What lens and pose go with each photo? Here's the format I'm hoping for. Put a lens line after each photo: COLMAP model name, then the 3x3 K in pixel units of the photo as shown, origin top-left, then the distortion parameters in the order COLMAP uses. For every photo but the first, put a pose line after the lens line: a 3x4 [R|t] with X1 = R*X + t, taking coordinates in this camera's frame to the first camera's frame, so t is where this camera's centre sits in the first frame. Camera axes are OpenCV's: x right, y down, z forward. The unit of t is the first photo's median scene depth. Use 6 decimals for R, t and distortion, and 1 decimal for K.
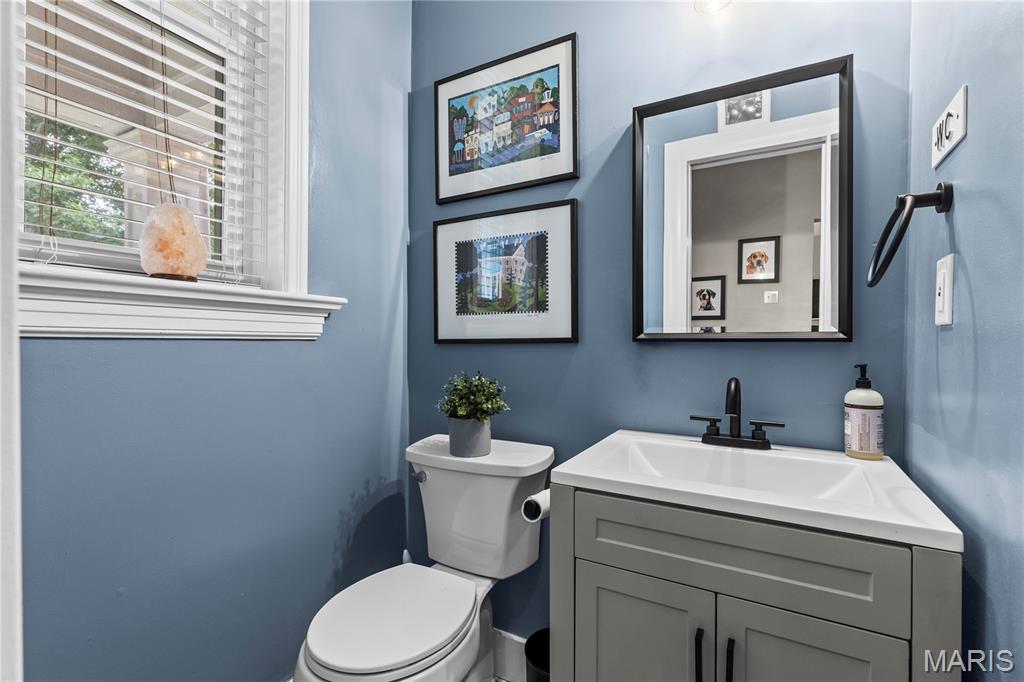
lens RADIAL K [[467.2, 0, 511.7], [0, 467.2, 347.2], [0, 0, 1]] dist [0.002603, 0.000409]
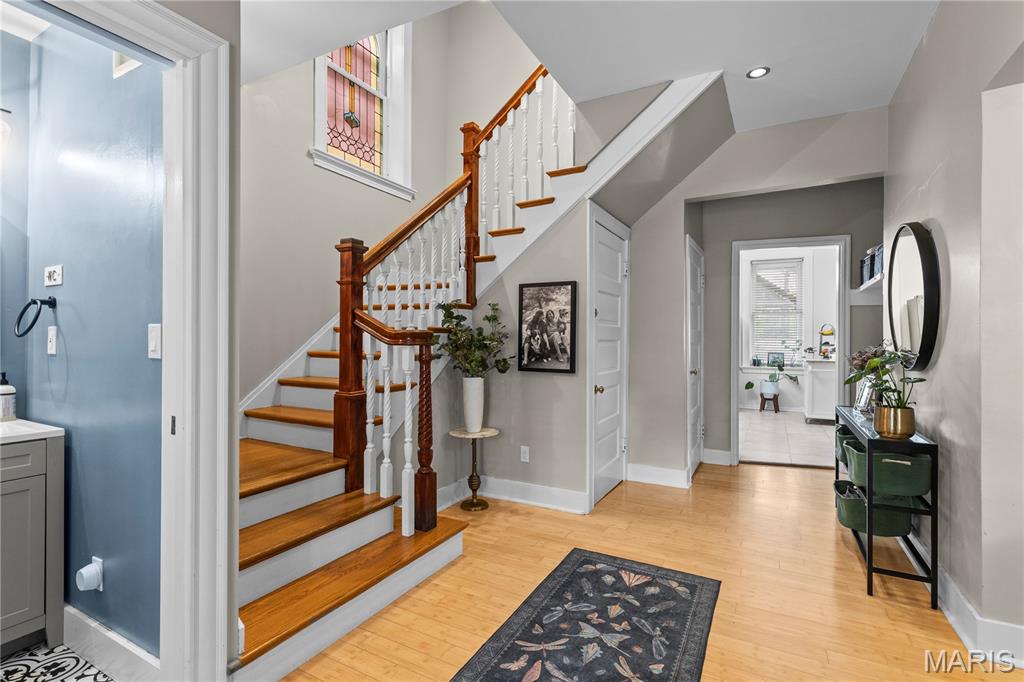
lens RADIAL K [[467.2, 0, 512.3], [0, 467.2, 340.4], [0, 0, 1]] dist [0.002603, 0.000409]
pose [[-0.024156, 0.004303, 0.999699, -1.574961], [0.005912, 0.999974, -0.004161, -0.095831], [-0.999691, 0.005809, -0.024181, -1.337991]]
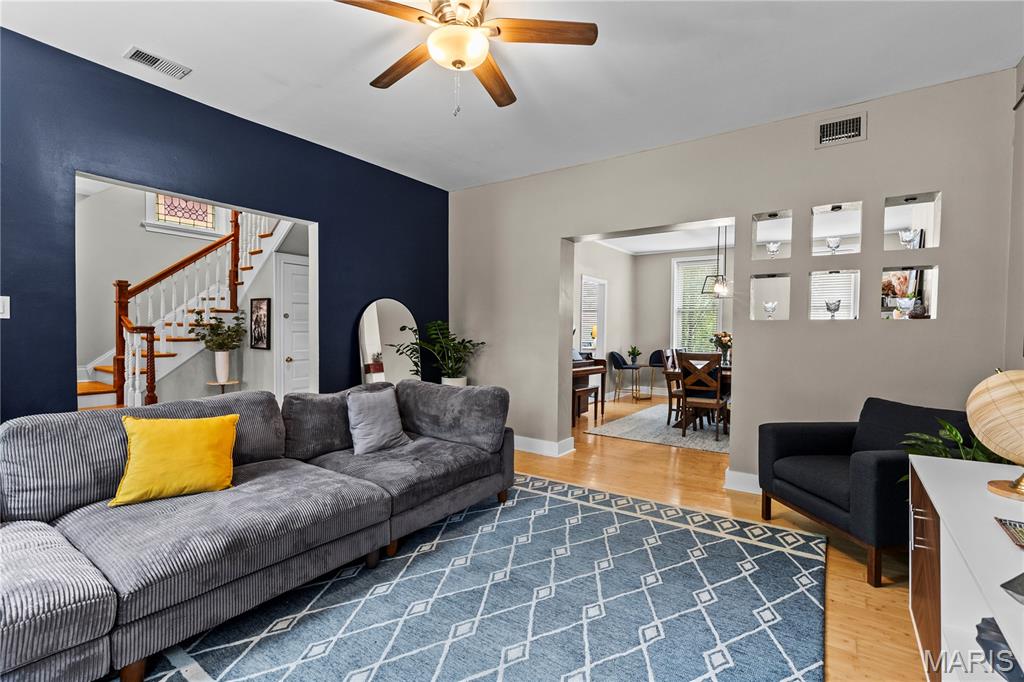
lens RADIAL K [[467.2, 0, 514.5], [0, 467.2, 343.2], [0, 0, 1]] dist [0.002603, 0.000409]
pose [[0.090616, -0.020366, 0.995678, -2.762111], [-0.001101, 0.999788, 0.020550, -0.088817], [-0.995885, -0.002958, 0.090575, -3.490952]]
